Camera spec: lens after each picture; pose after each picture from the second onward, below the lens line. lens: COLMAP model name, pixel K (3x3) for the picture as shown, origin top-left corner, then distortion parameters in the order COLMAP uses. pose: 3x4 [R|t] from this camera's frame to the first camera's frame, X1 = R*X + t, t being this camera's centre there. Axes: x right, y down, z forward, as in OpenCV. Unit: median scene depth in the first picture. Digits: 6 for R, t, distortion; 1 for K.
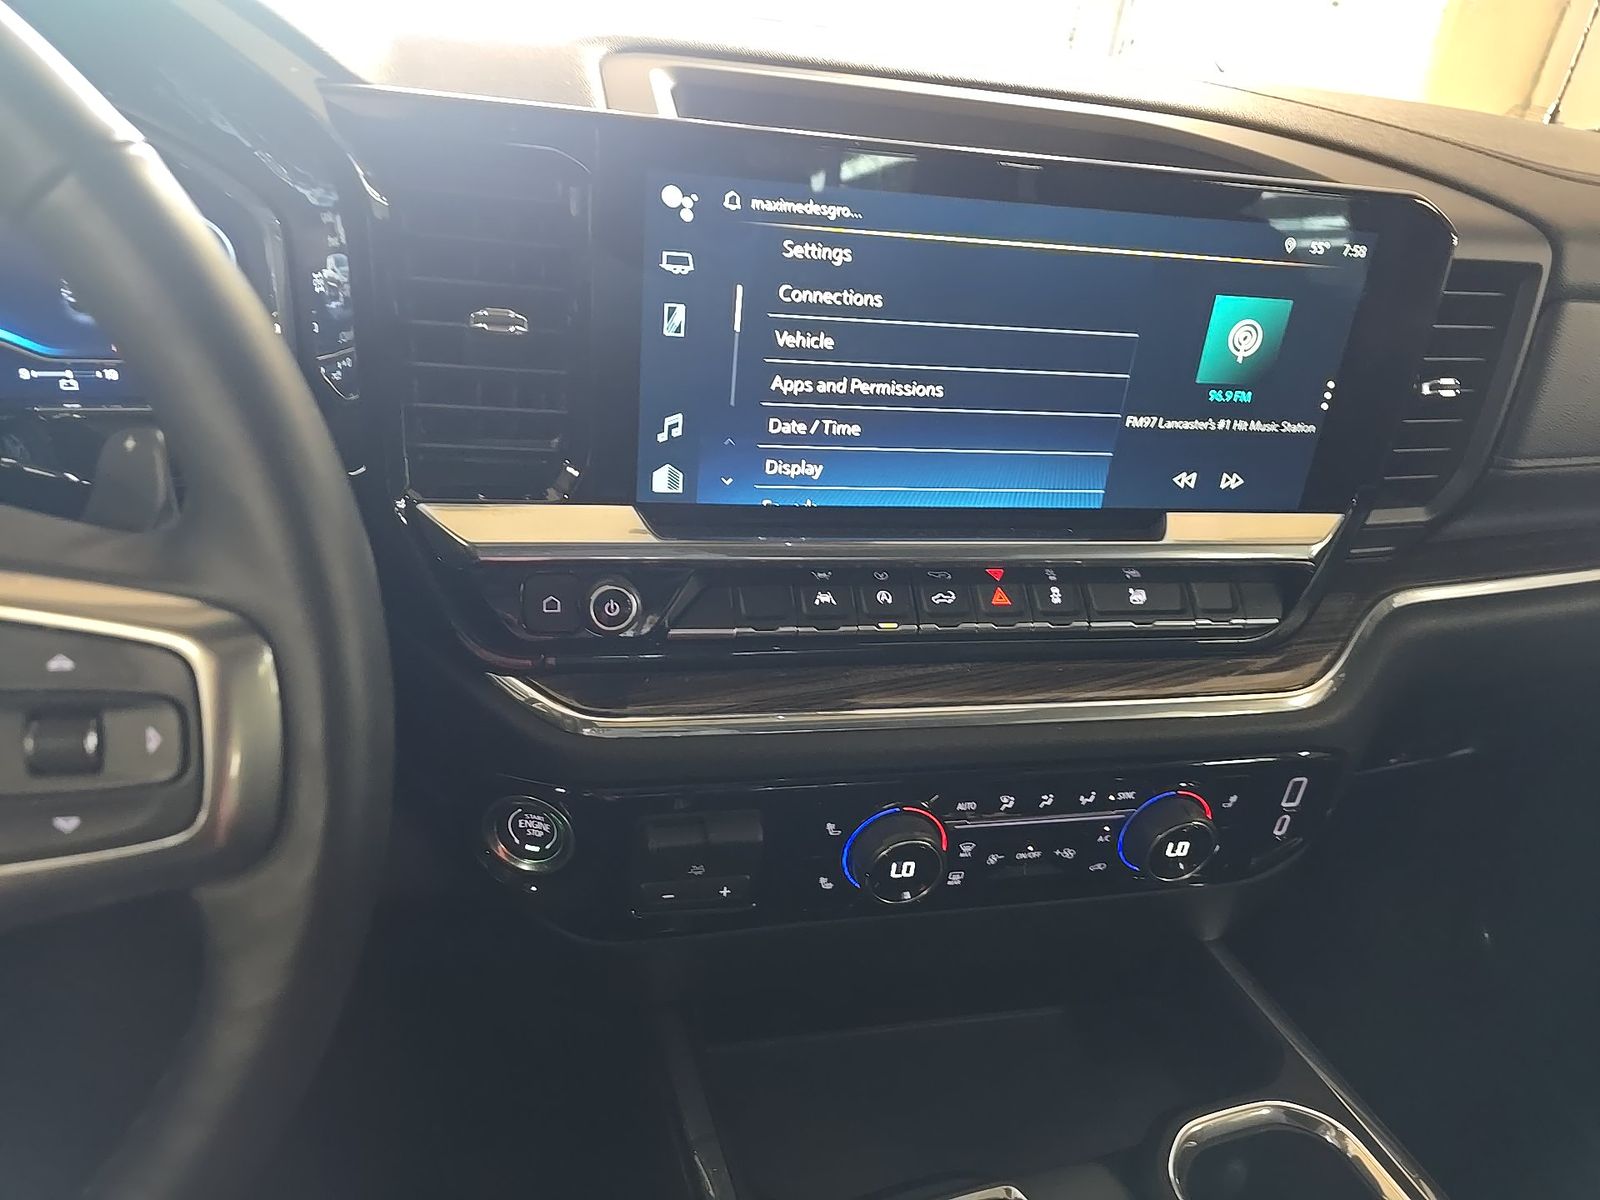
lens RADIAL K [[1053.8, 0, 800.2], [0, 1053.8, 606.6], [0, 0, 1]] dist [0.012801, -0.019768]
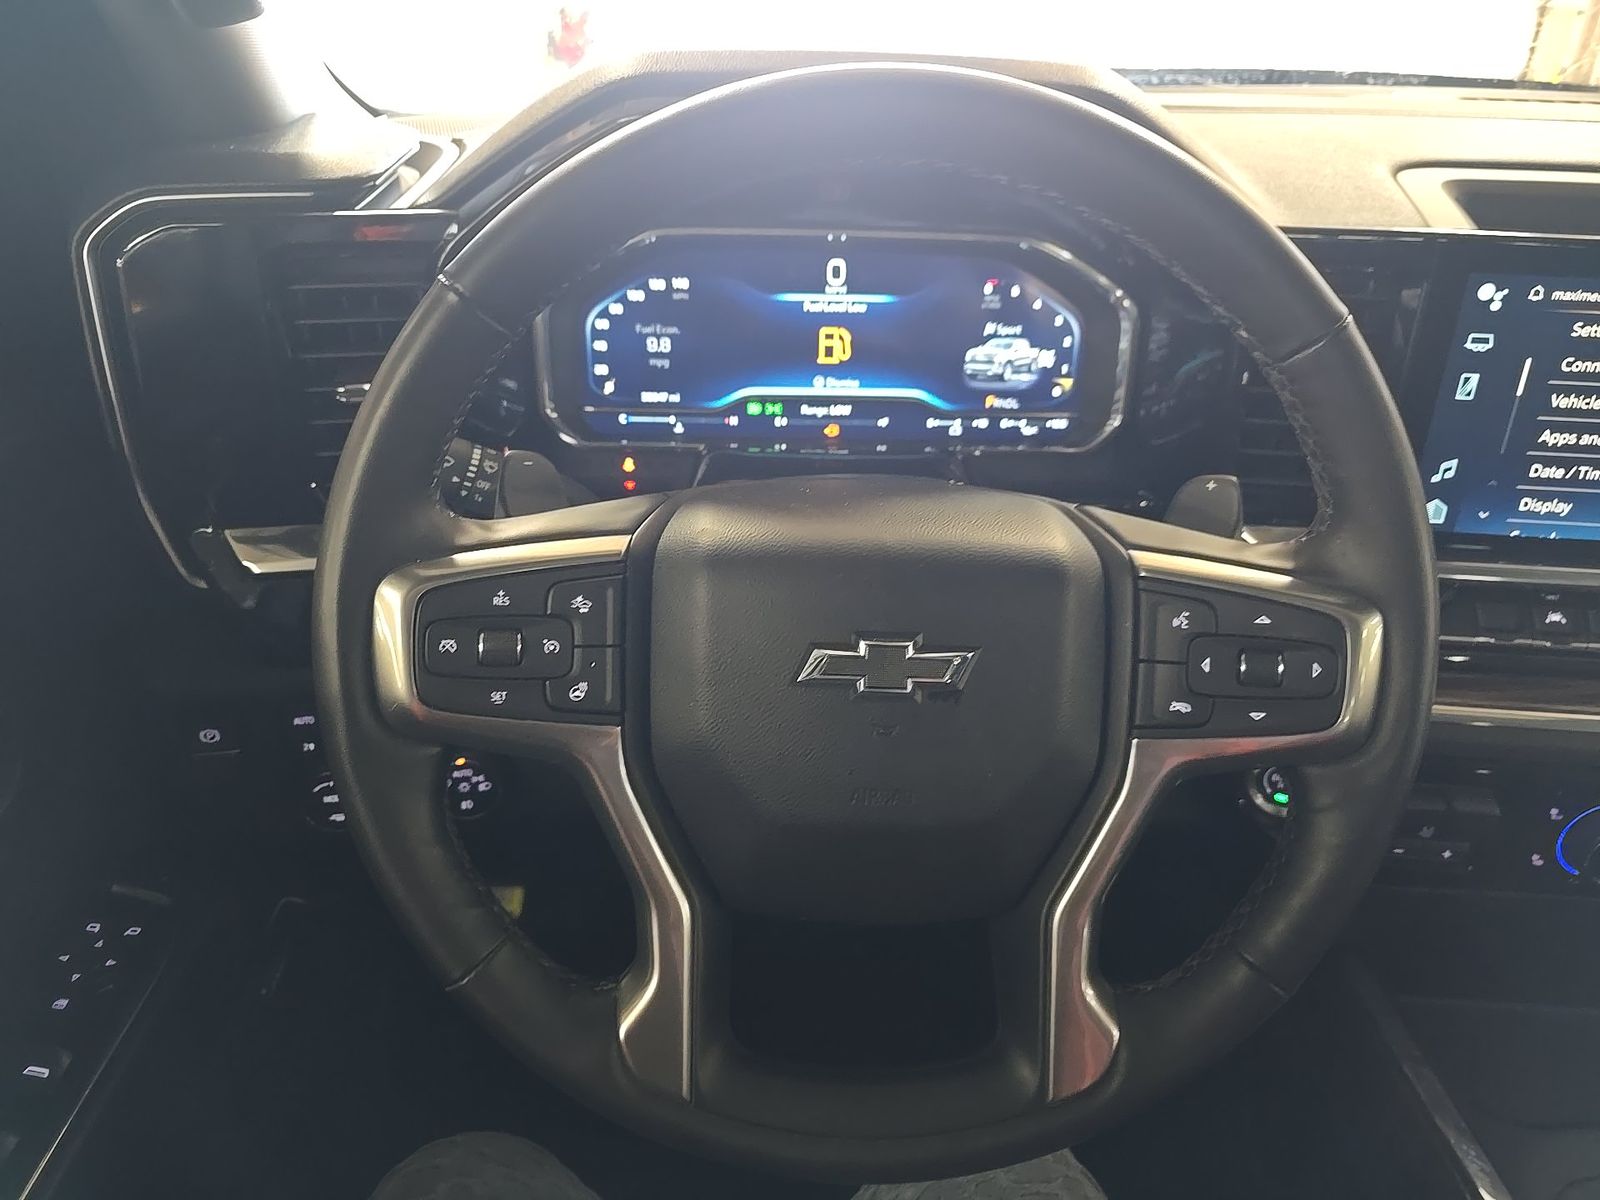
lens RADIAL K [[1053.8, 0, 795.3], [0, 1053.8, 593.0], [0, 0, 1]] dist [0.012801, -0.019768]
pose [[0.946413, 0.060721, -0.317199, -0.438451], [-0.068551, 0.997555, -0.013572, 0.042909], [0.315599, 0.034589, 0.948262, -0.412718]]
